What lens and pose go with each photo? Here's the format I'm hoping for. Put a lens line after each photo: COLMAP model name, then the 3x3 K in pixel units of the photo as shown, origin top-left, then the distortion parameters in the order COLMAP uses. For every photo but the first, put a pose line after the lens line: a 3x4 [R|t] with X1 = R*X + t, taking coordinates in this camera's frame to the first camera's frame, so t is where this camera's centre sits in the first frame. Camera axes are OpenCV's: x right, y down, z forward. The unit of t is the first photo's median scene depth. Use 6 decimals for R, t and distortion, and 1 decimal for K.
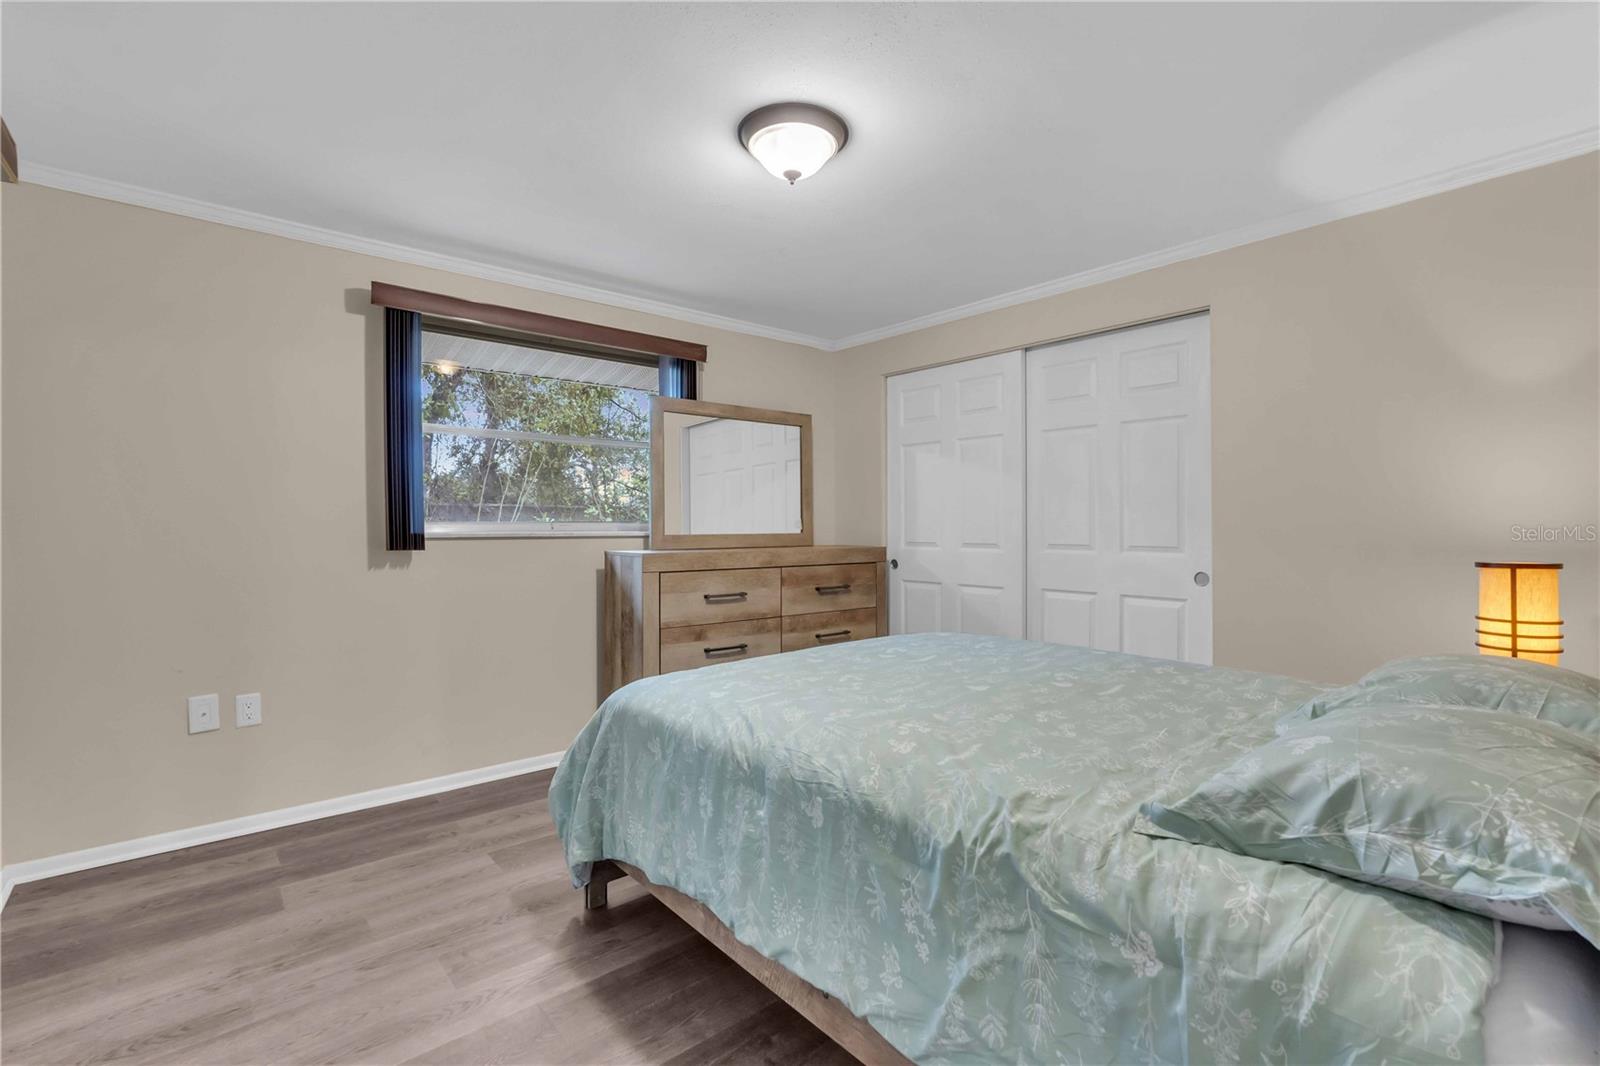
lens RADIAL K [[732.4, 0, 800.4], [0, 732.4, 529.8], [0, 0, 1]] dist [0.001055, -0.000158]
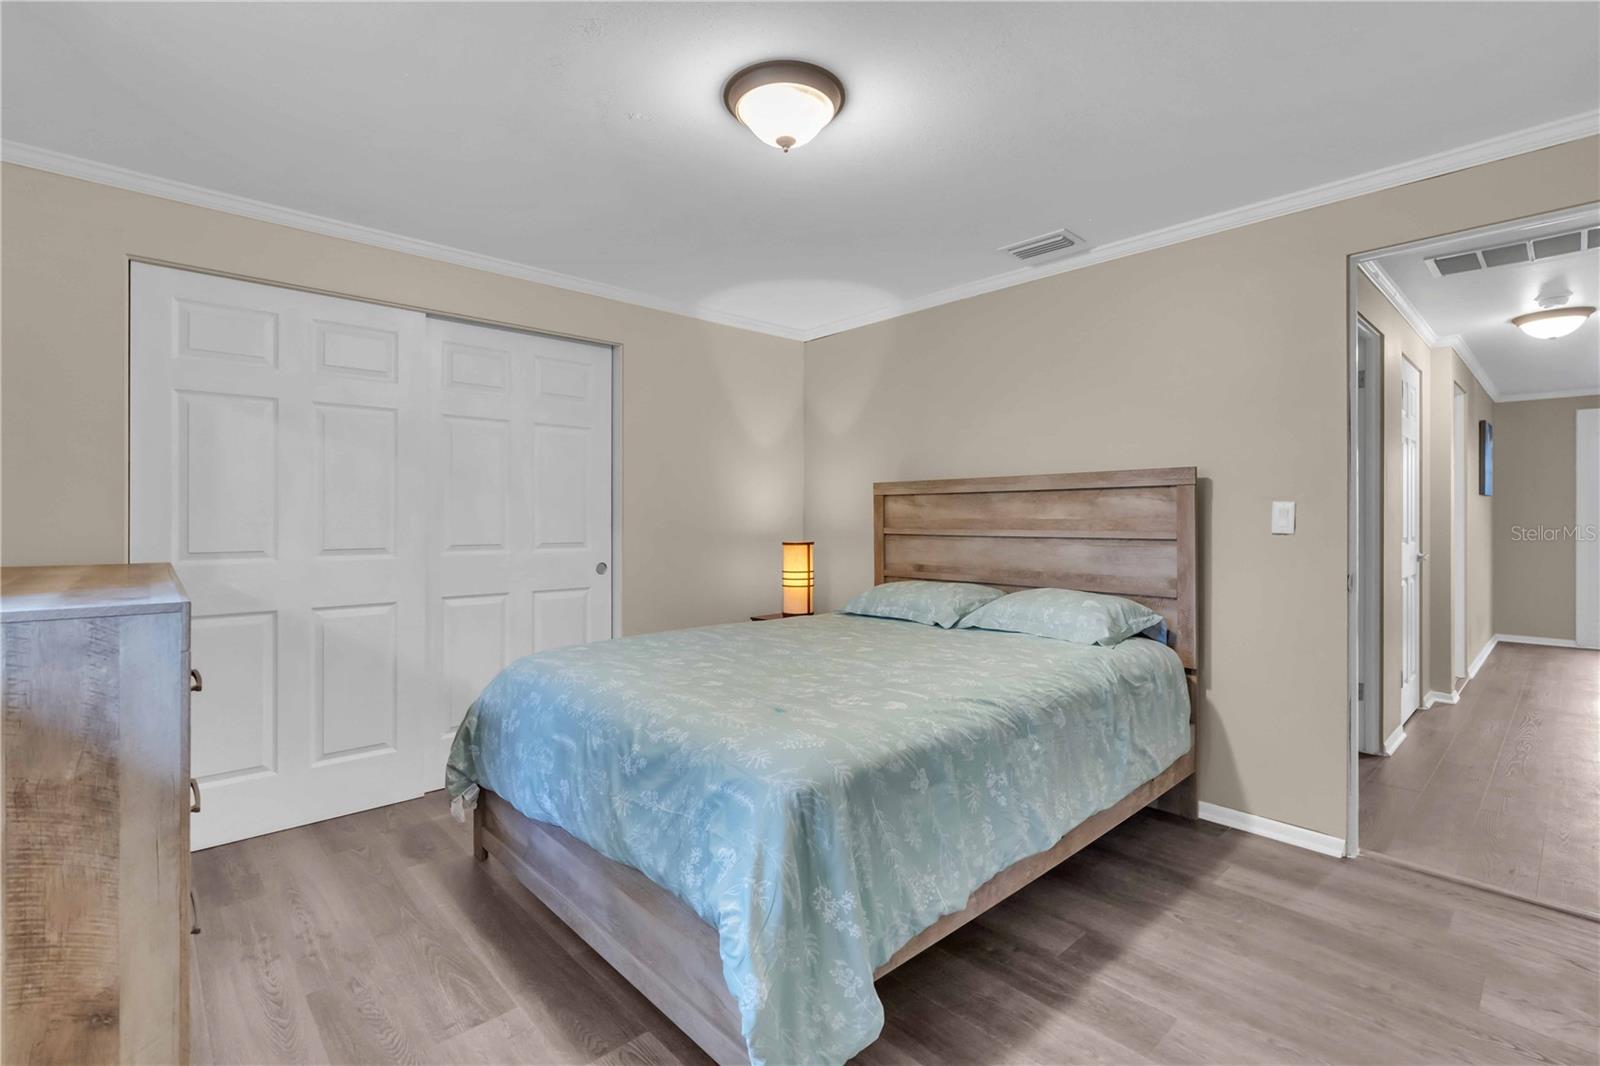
lens RADIAL K [[732.4, 0, 799.9], [0, 732.4, 526.2], [0, 0, 1]] dist [0.001055, -0.000158]
pose [[-0.055188, -0.008741, 0.998438, -0.982260], [0.006542, 0.999937, 0.009116, -0.014967], [-0.998455, 0.007035, -0.055127, 1.102246]]
